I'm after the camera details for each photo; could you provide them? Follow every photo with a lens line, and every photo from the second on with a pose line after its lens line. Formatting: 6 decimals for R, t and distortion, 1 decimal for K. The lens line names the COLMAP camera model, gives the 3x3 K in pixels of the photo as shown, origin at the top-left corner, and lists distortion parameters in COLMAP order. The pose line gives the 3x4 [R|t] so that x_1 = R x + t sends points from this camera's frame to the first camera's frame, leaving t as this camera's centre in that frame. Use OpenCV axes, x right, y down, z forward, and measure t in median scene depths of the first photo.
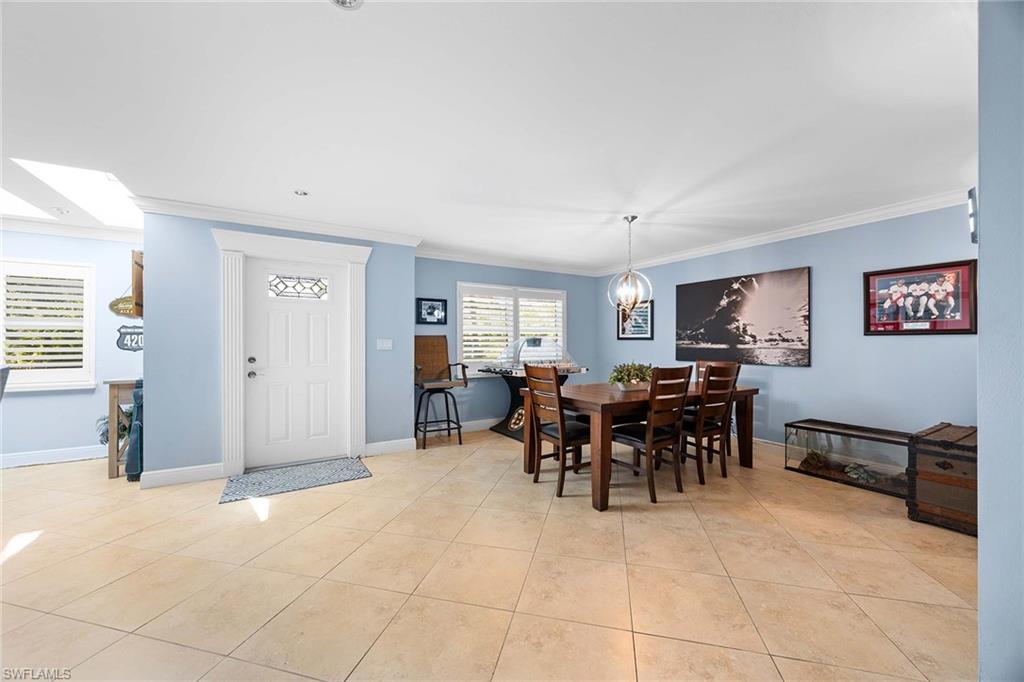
lens RADIAL K [[388.3, 0, 512.0], [0, 388.3, 341.0], [0, 0, 1]] dist [-0.001246, -0.000270]
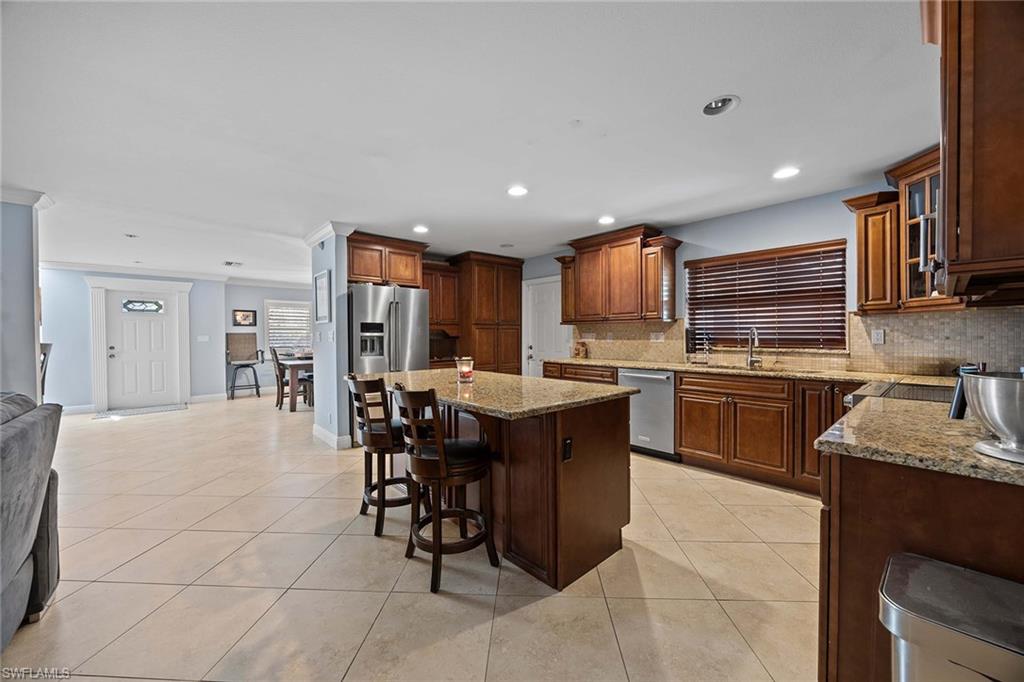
lens RADIAL K [[388.3, 0, 512.0], [0, 388.3, 341.0], [0, 0, 1]] dist [-0.001246, -0.000270]
pose [[0.984054, -0.001135, 0.177866, 0.734528], [-0.002572, 0.999784, 0.020609, -0.021613], [-0.177851, -0.020738, 0.983839, -0.963935]]
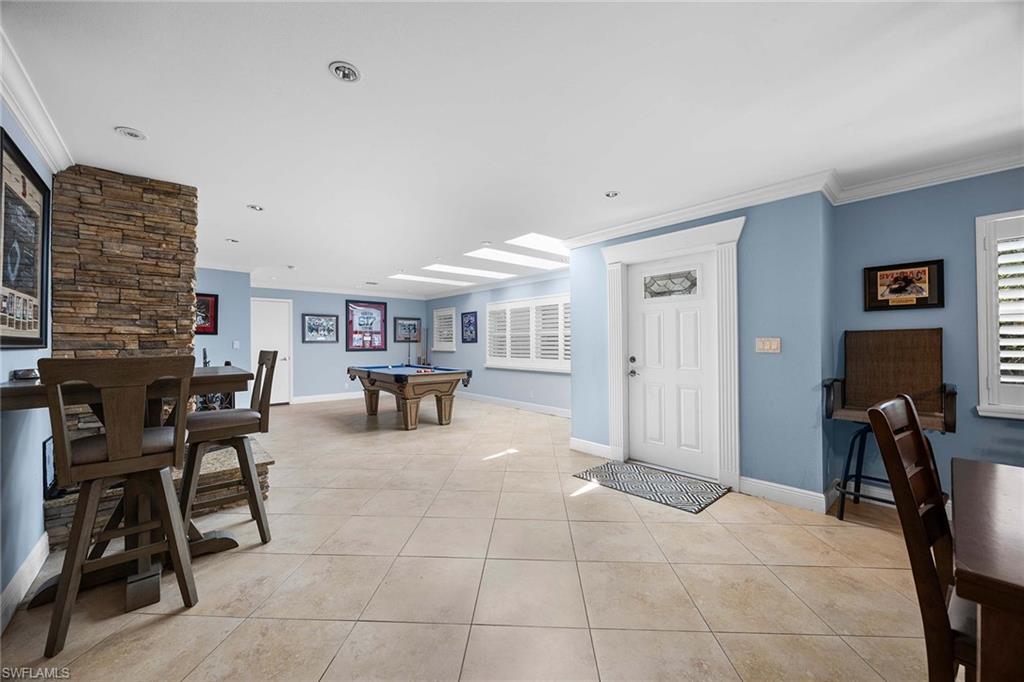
lens RADIAL K [[388.3, 0, 512.0], [0, 388.3, 341.0], [0, 0, 1]] dist [-0.001246, -0.000270]
pose [[0.180928, -0.006196, -0.983477, 0.296544], [0.010685, 0.999934, -0.004334, -0.001361], [0.983438, -0.009725, 0.180982, 0.423948]]
